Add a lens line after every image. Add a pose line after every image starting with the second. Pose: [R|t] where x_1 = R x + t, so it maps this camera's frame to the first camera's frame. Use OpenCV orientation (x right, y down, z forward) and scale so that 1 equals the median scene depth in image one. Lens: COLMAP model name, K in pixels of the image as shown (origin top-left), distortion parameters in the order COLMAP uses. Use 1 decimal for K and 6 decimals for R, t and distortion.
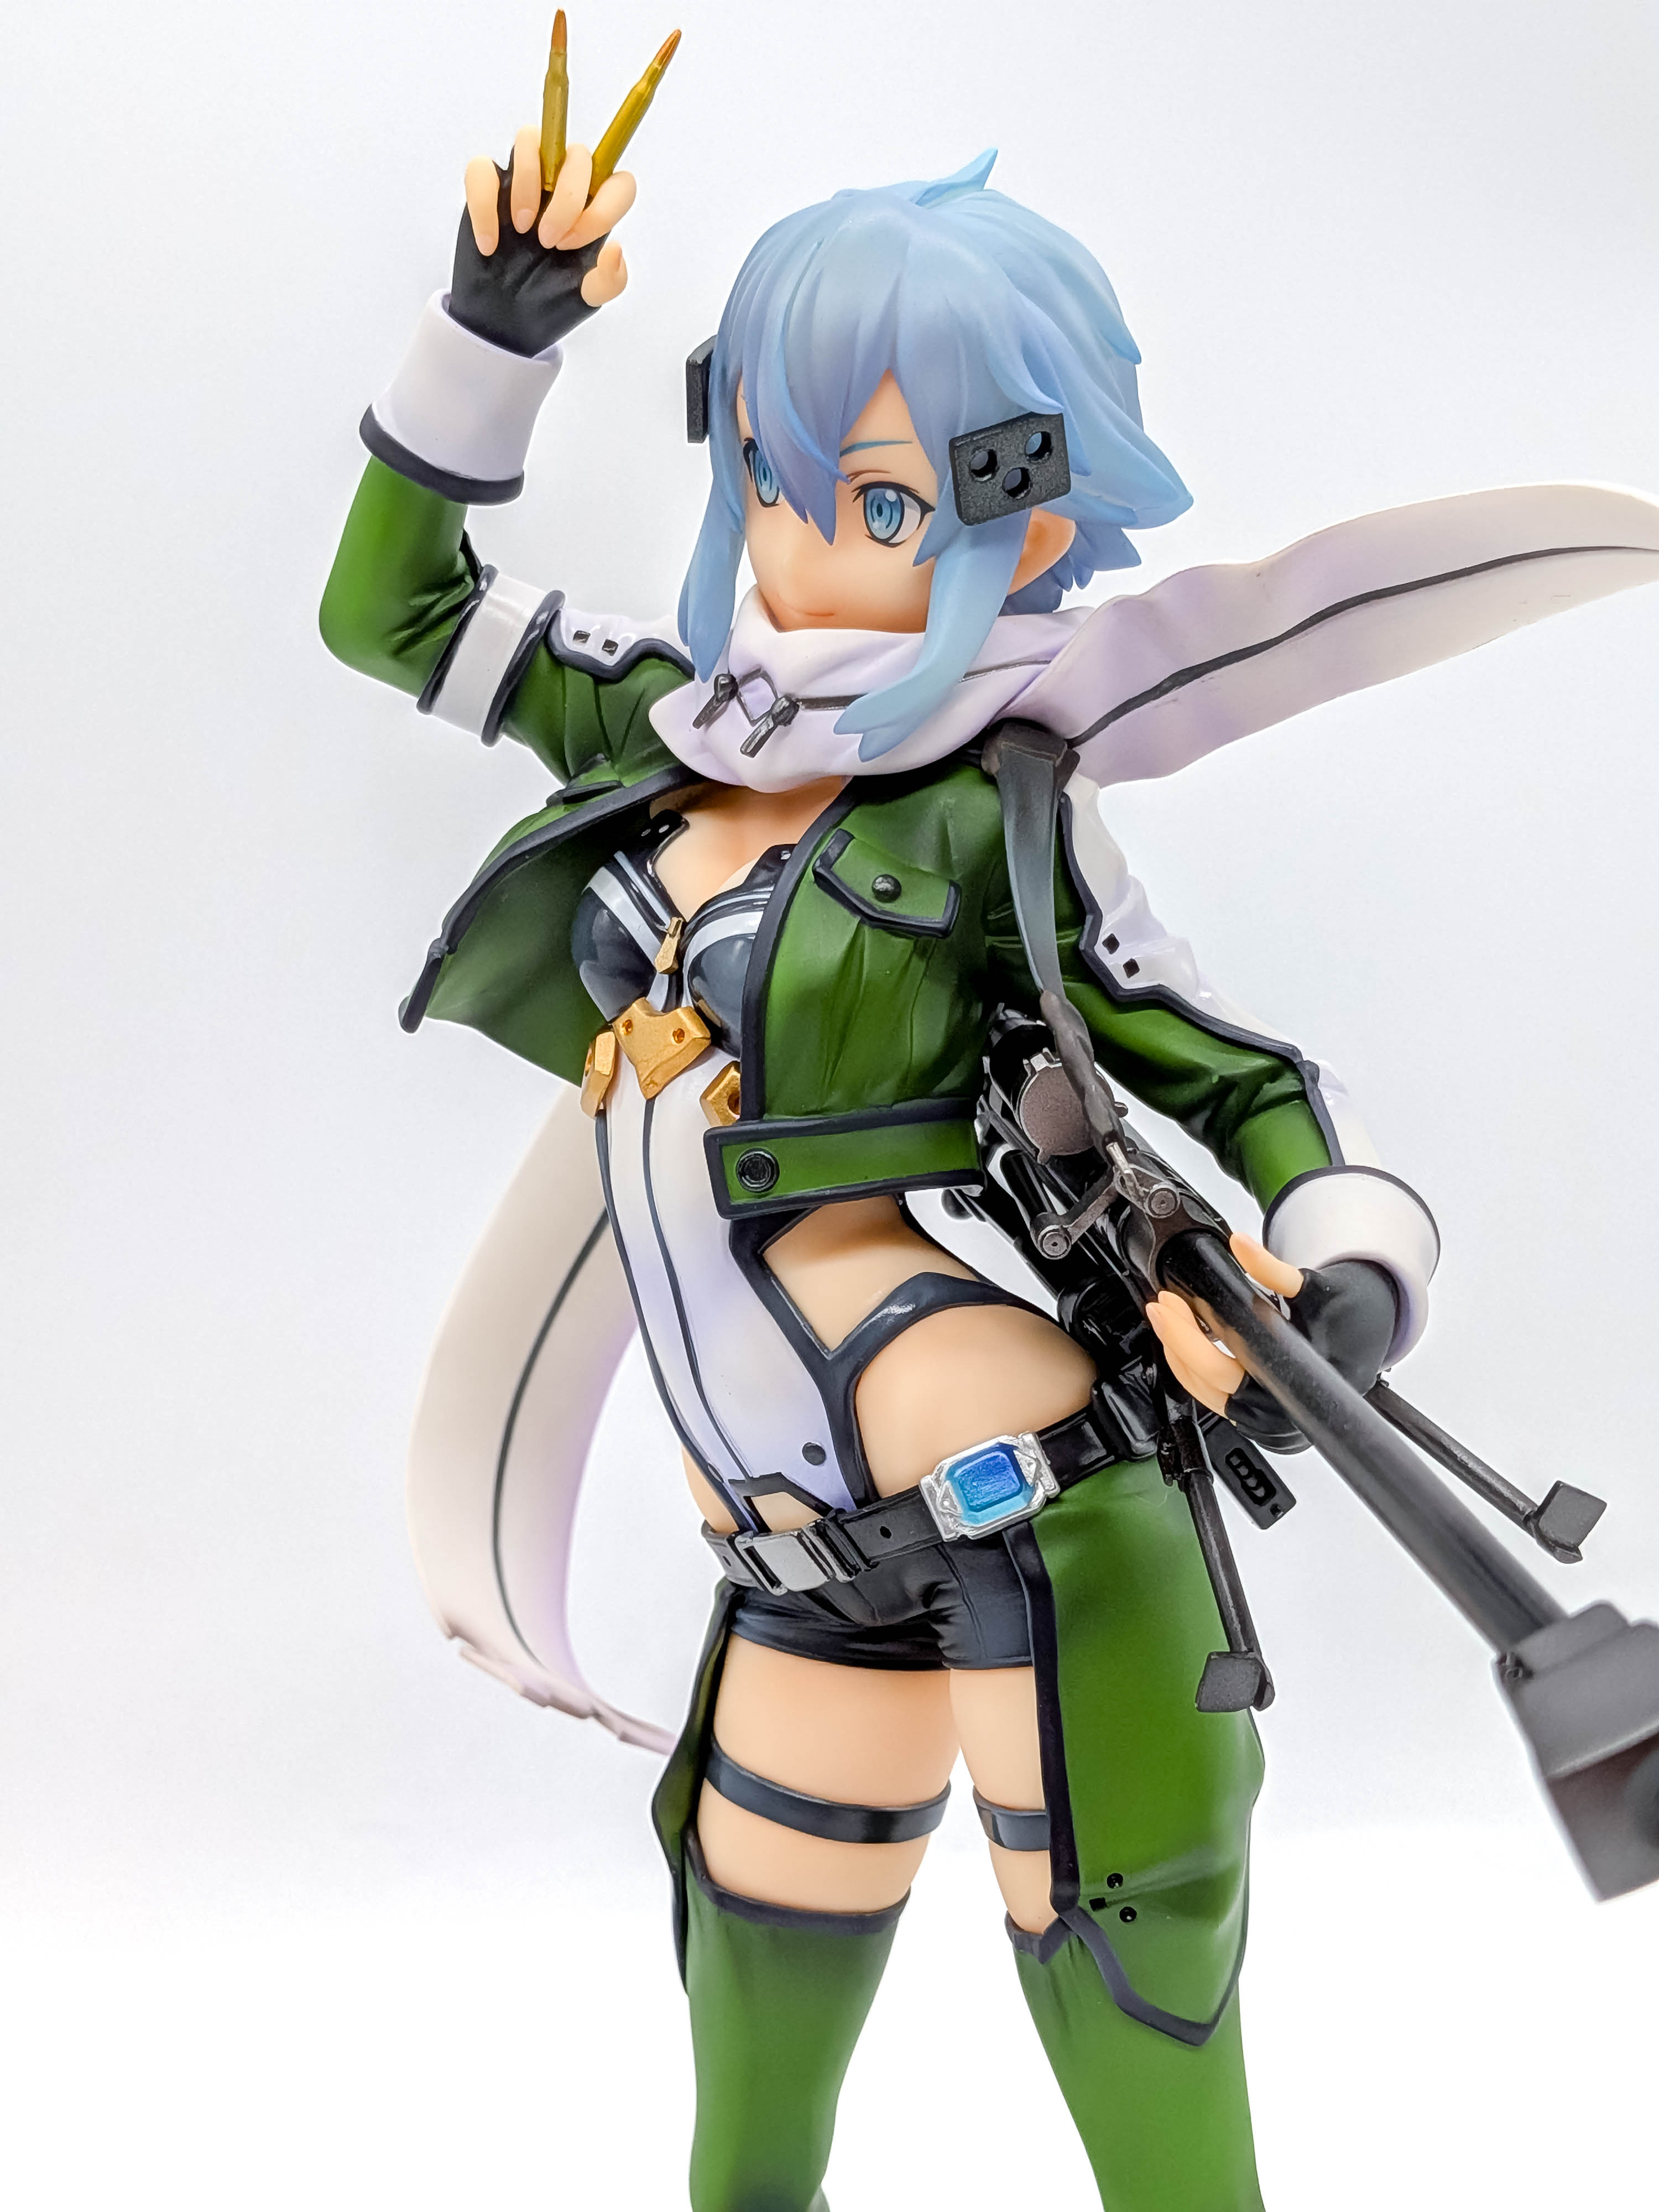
lens RADIAL K [[3162.4, 0, 753.0], [0, 3162.4, 1093.3], [0, 0, 1]] dist [0.103903, -0.084433]
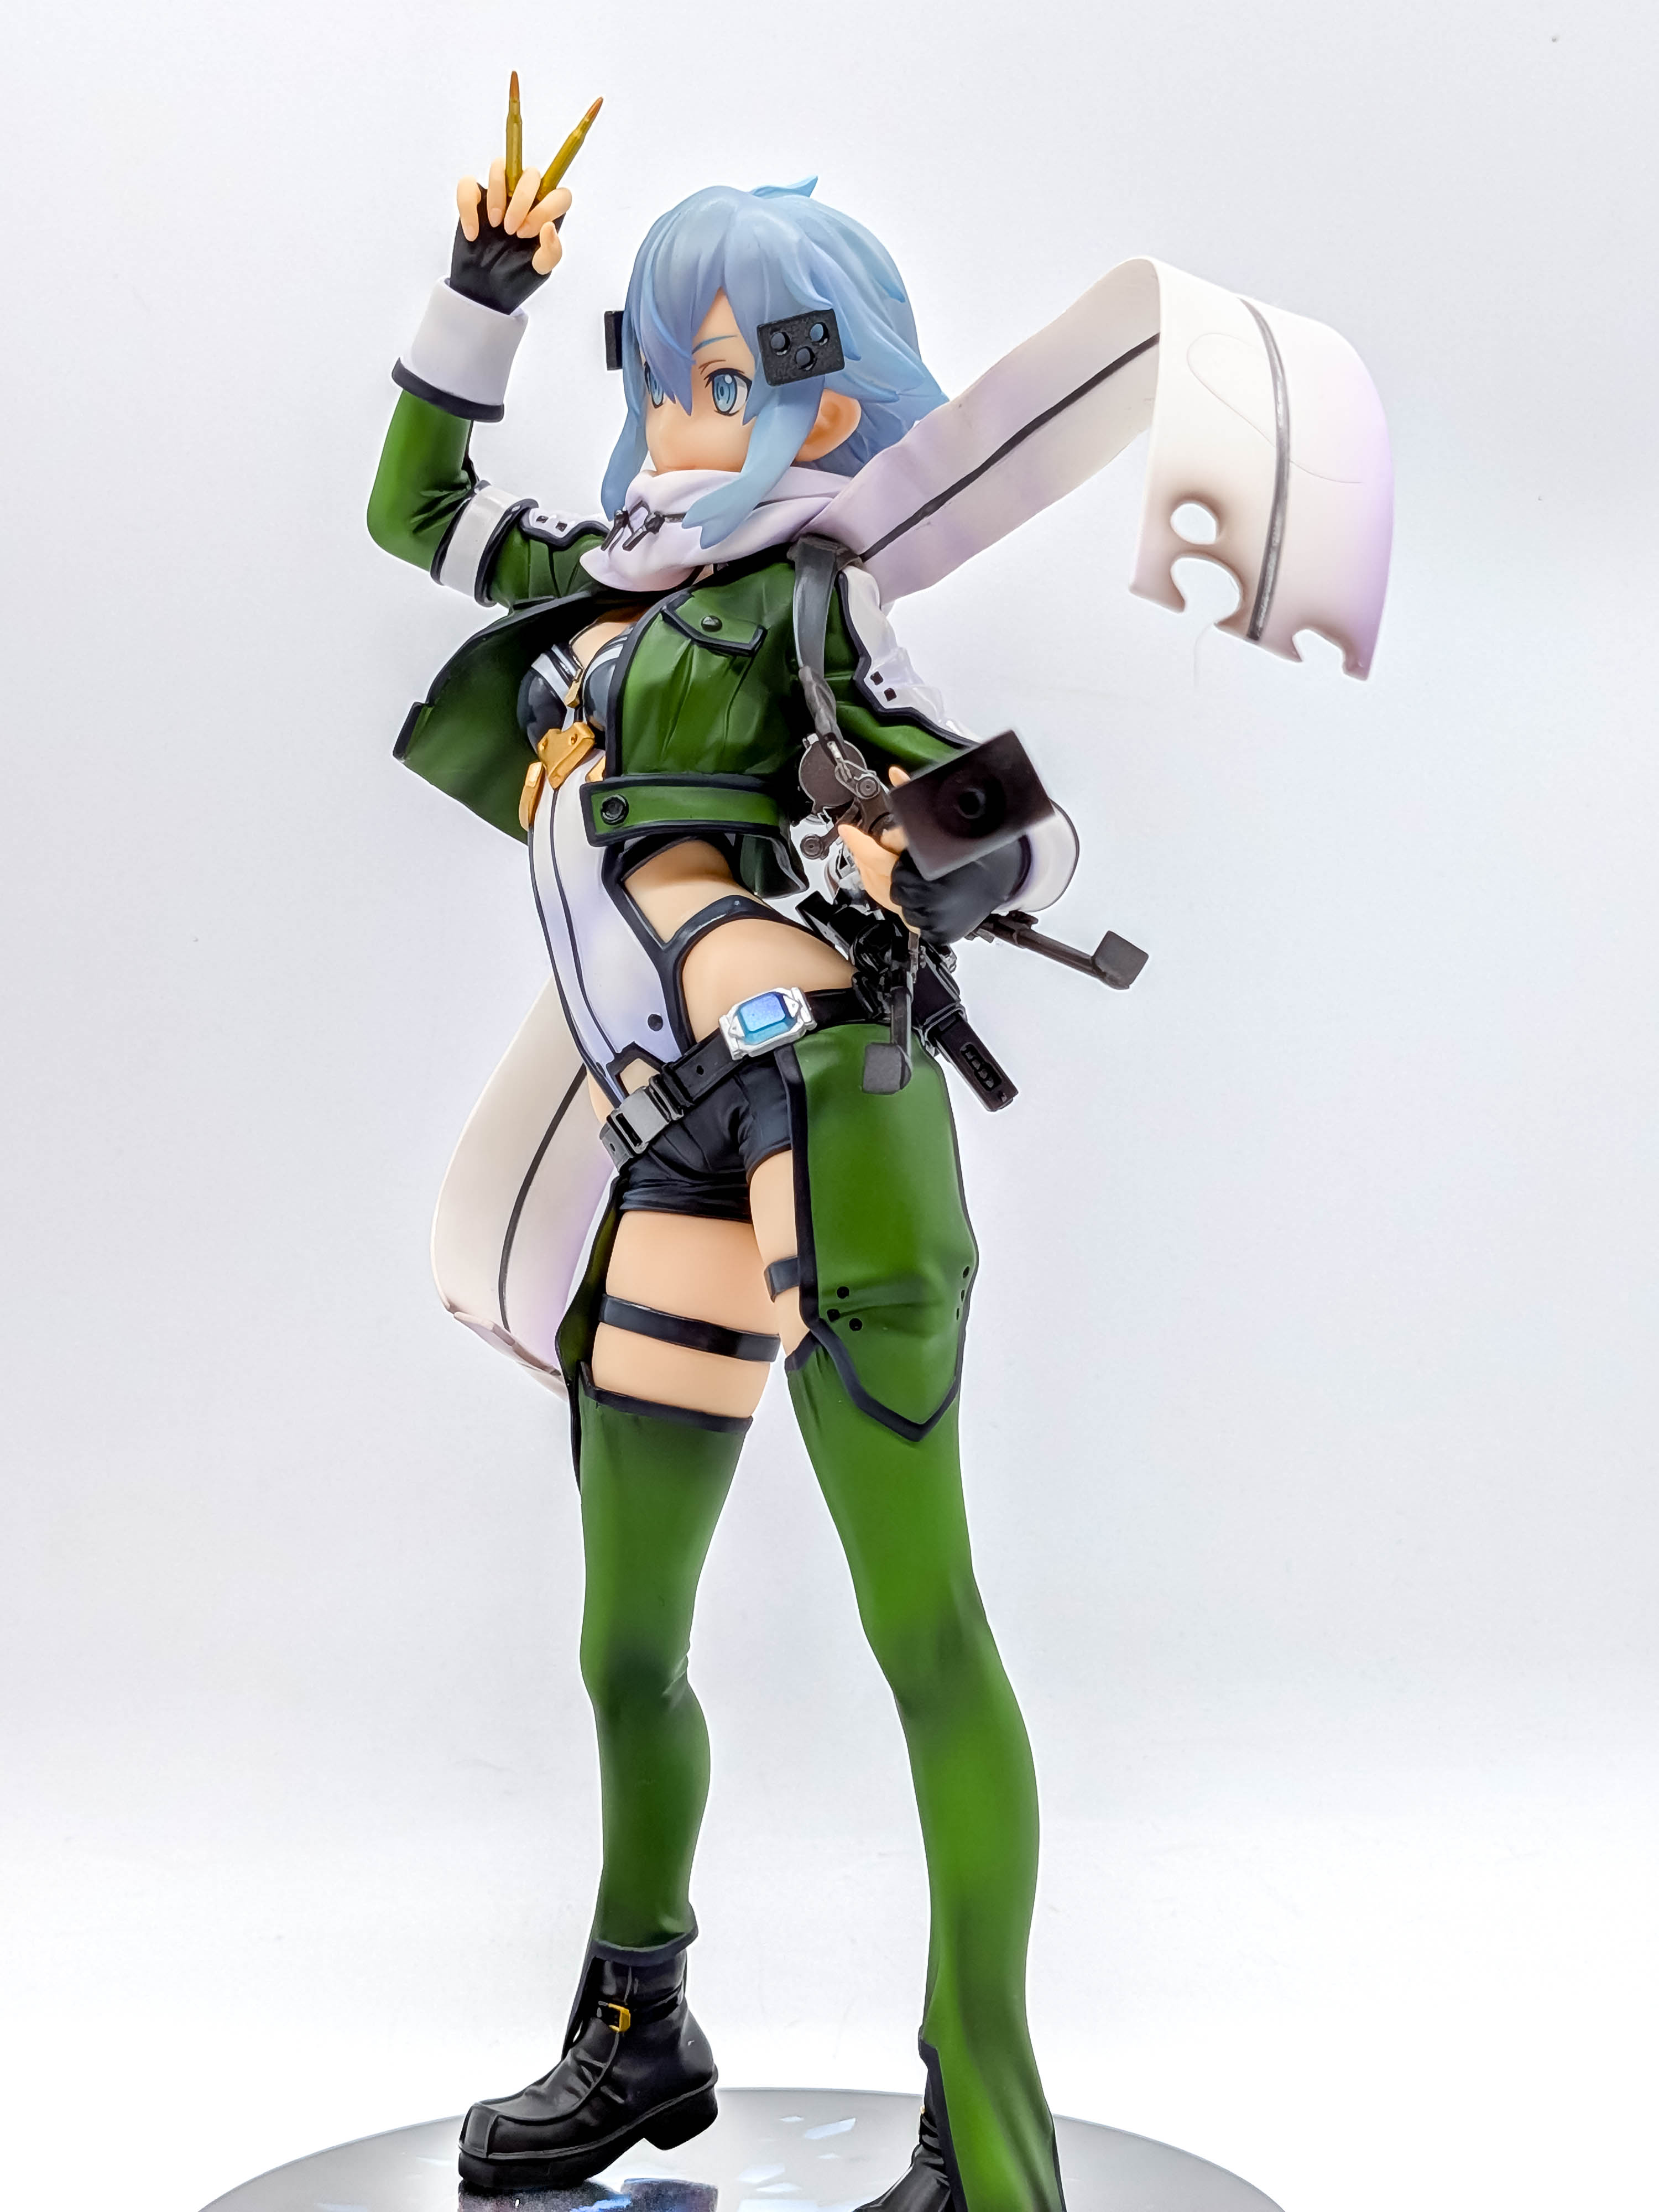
lens RADIAL K [[3156.6, 0, 829.5], [0, 3156.6, 1106.0], [0, 0, 1]] dist [0.105283, -0.083619]
pose [[0.994777, 0.008178, -0.101743, 0.239514], [-0.030041, 0.976094, -0.215262, 0.450126], [0.097550, 0.217194, 0.971242, -0.346679]]
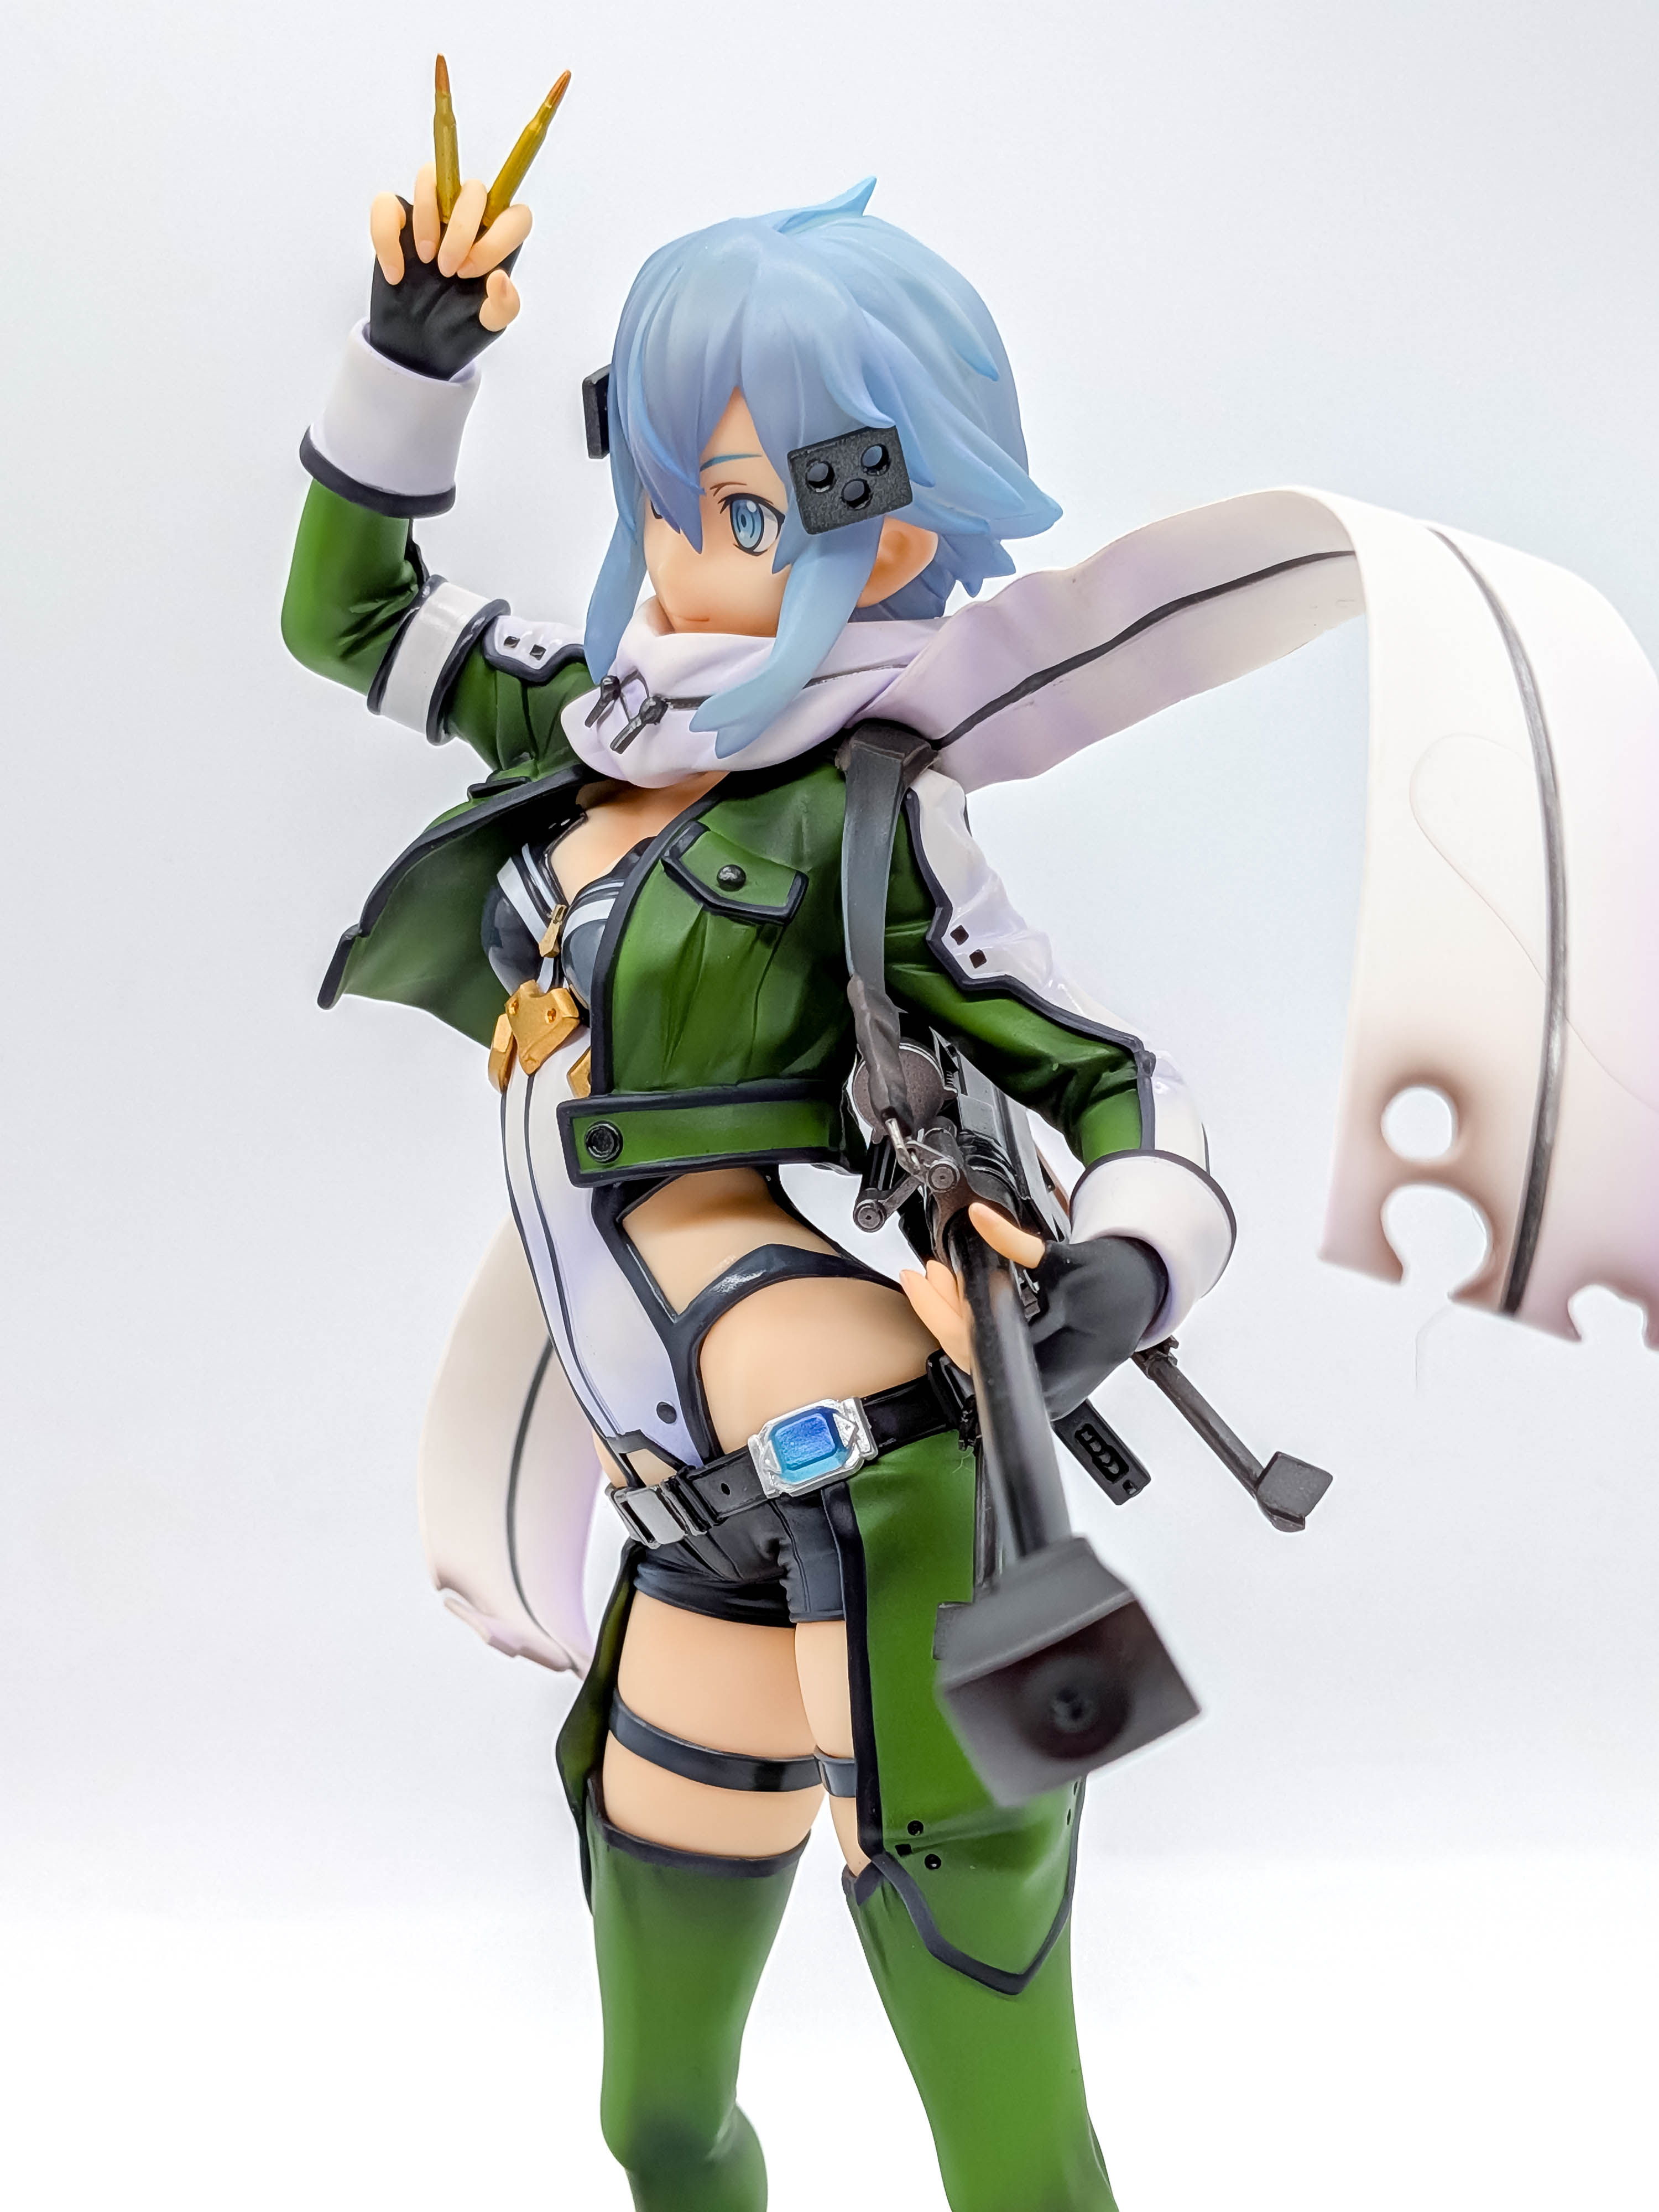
lens RADIAL K [[3156.6, 0, 829.5], [0, 3156.6, 1106.0], [0, 0, 1]] dist [0.105283, -0.083619]
pose [[0.989308, 0.023616, -0.143919, 0.222824], [-0.024811, 0.999671, -0.006514, 0.017045], [0.143718, 0.010015, 0.989568, -0.037246]]
